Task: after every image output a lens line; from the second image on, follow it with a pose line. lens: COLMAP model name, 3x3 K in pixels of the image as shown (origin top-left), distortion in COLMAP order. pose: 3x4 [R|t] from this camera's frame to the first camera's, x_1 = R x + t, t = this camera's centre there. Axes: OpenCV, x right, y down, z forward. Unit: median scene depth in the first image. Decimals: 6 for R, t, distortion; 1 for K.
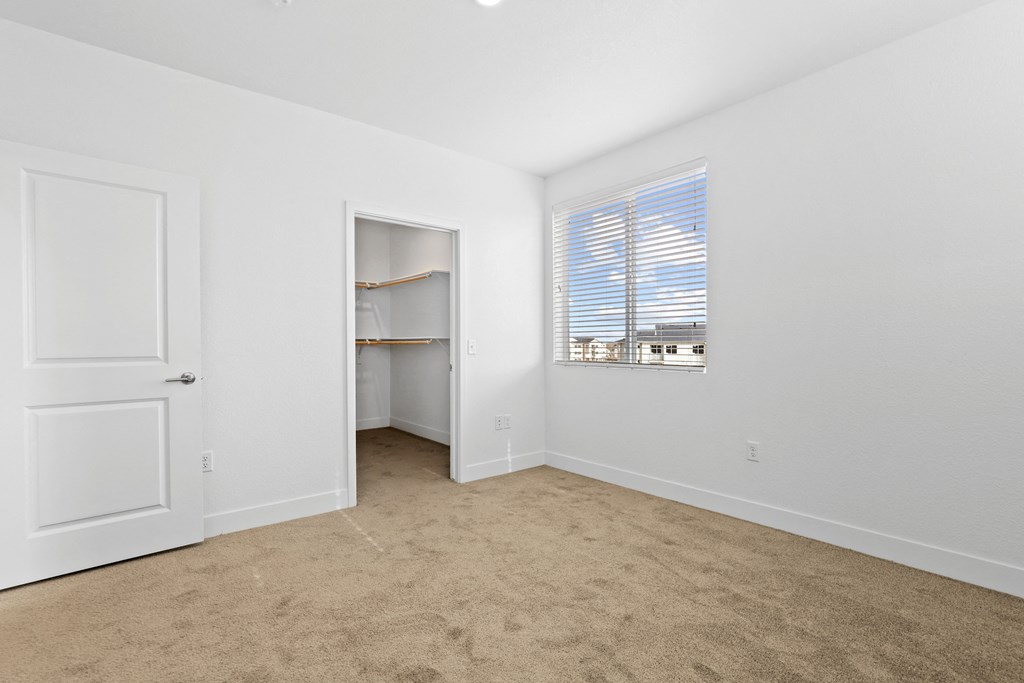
lens RADIAL K [[466.8, 0, 512.7], [0, 466.8, 344.6], [0, 0, 1]] dist [-0.001860, 0.000112]
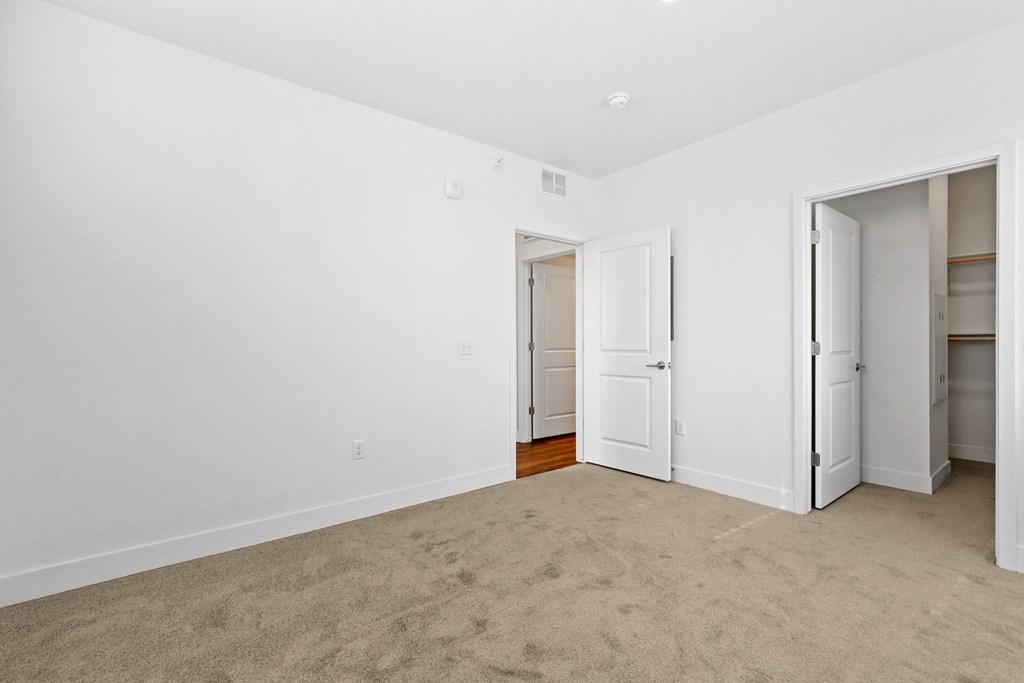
lens RADIAL K [[466.8, 0, 512.7], [0, 466.8, 344.6], [0, 0, 1]] dist [-0.001860, 0.000112]
pose [[-0.009516, 0.002662, -0.999951, 0.762844], [0.001307, 0.999996, 0.002649, 0.003286], [0.999954, -0.001282, -0.009519, 0.548554]]
